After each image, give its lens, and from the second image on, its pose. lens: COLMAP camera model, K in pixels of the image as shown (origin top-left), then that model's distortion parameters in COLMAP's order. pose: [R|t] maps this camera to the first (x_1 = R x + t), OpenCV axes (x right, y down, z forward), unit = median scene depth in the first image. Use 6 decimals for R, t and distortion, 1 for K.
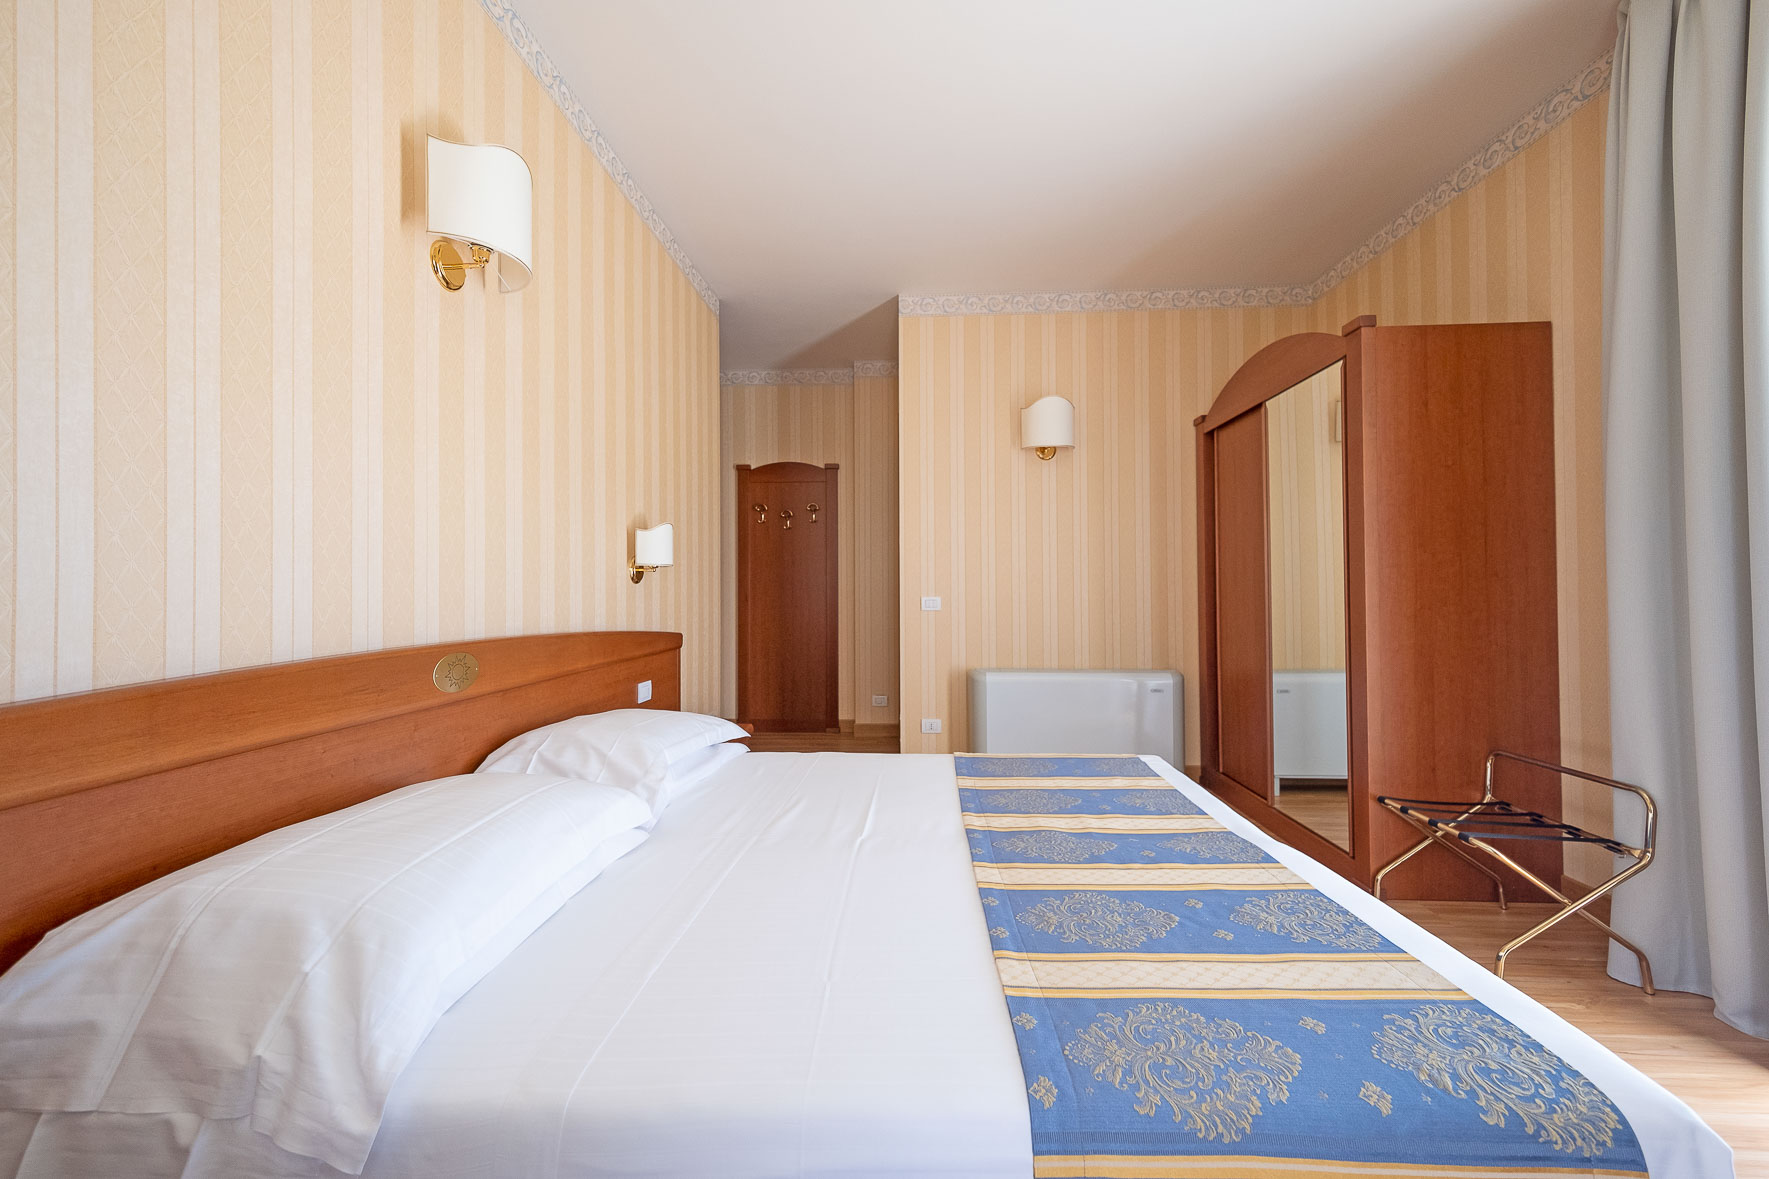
lens RADIAL K [[666.8, 0, 884.5], [0, 666.8, 589.5], [0, 0, 1]] dist [0.002403, -0.000021]
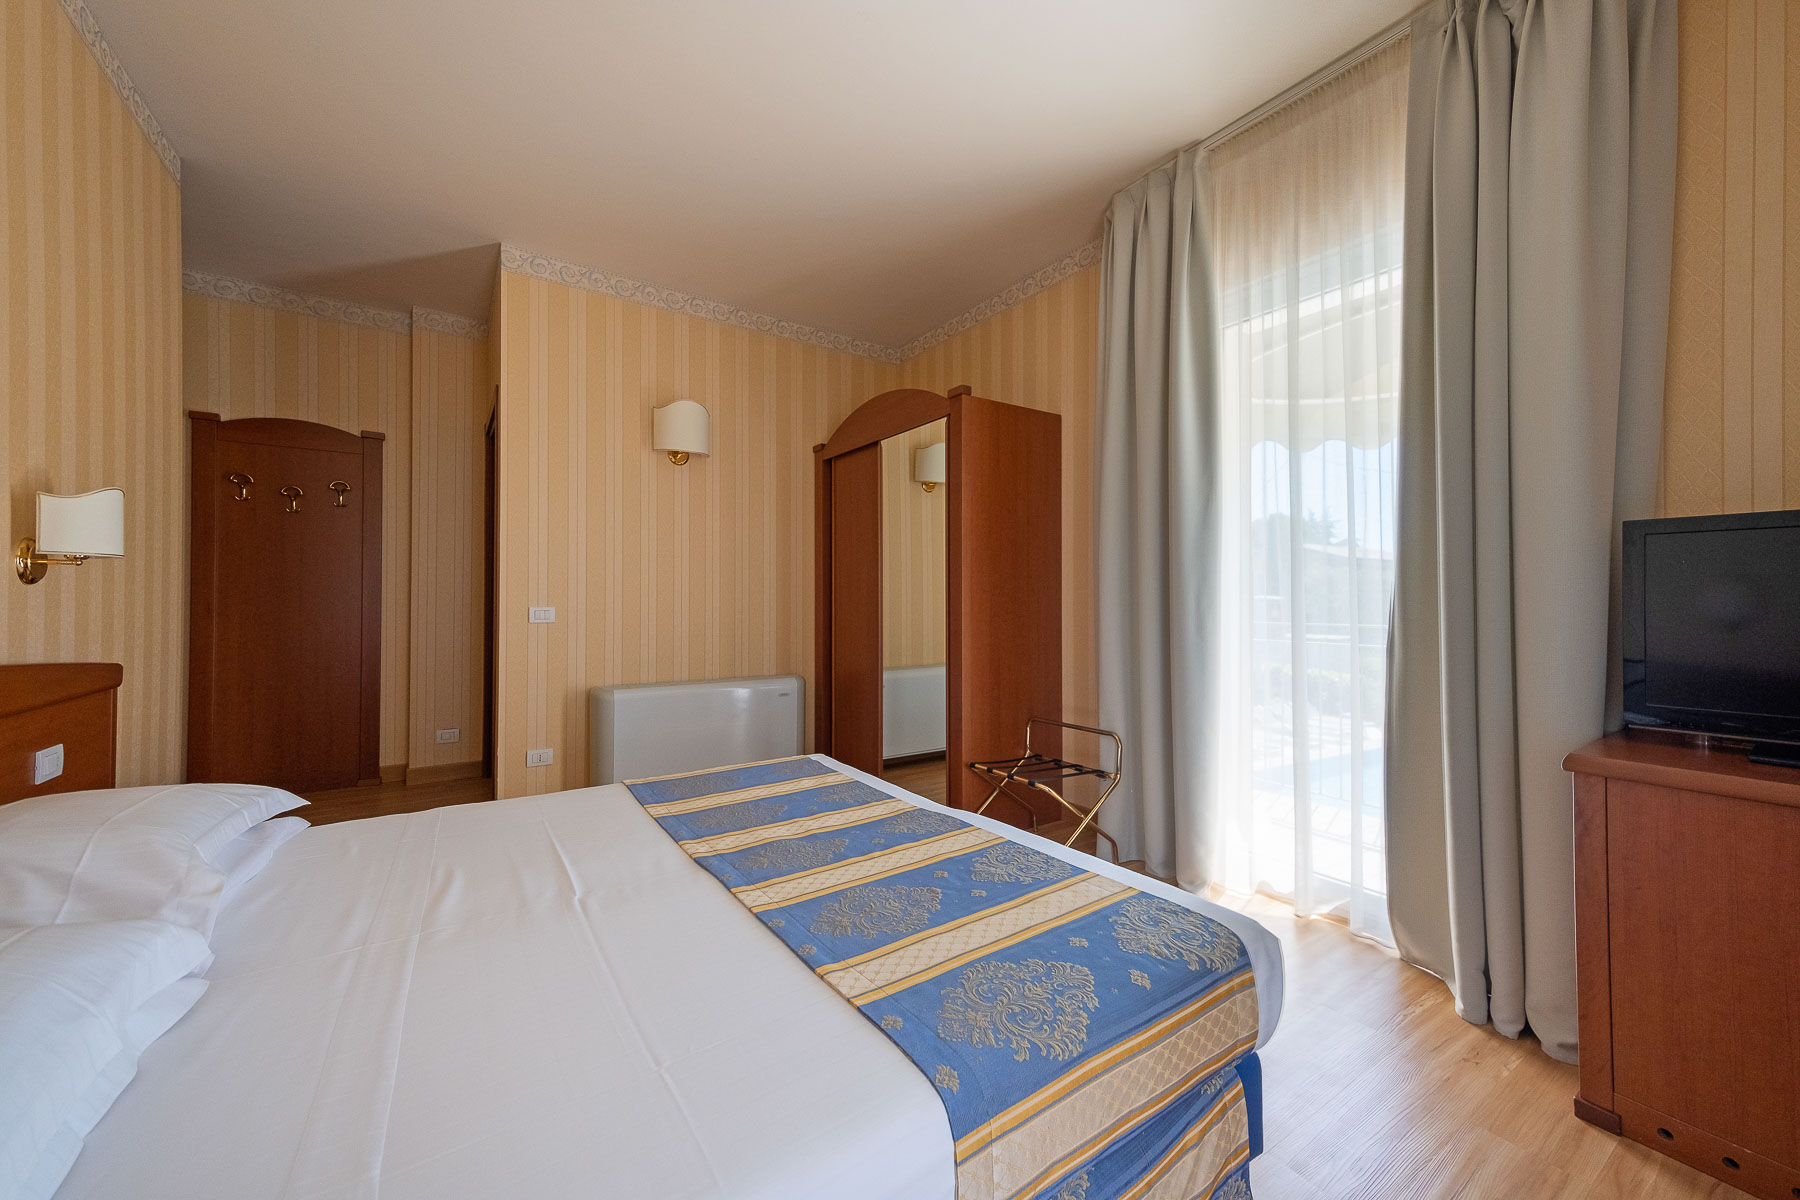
lens RADIAL K [[663.2, 0, 900.0], [0, 663.2, 600.0], [0, 0, 1]] dist [0.025654, -0.005437]
pose [[0.804235, 0.007418, 0.594265, -0.119623], [-0.007361, 0.999970, -0.002520, 0.001362], [-0.594265, -0.002348, 0.804266, 0.053469]]
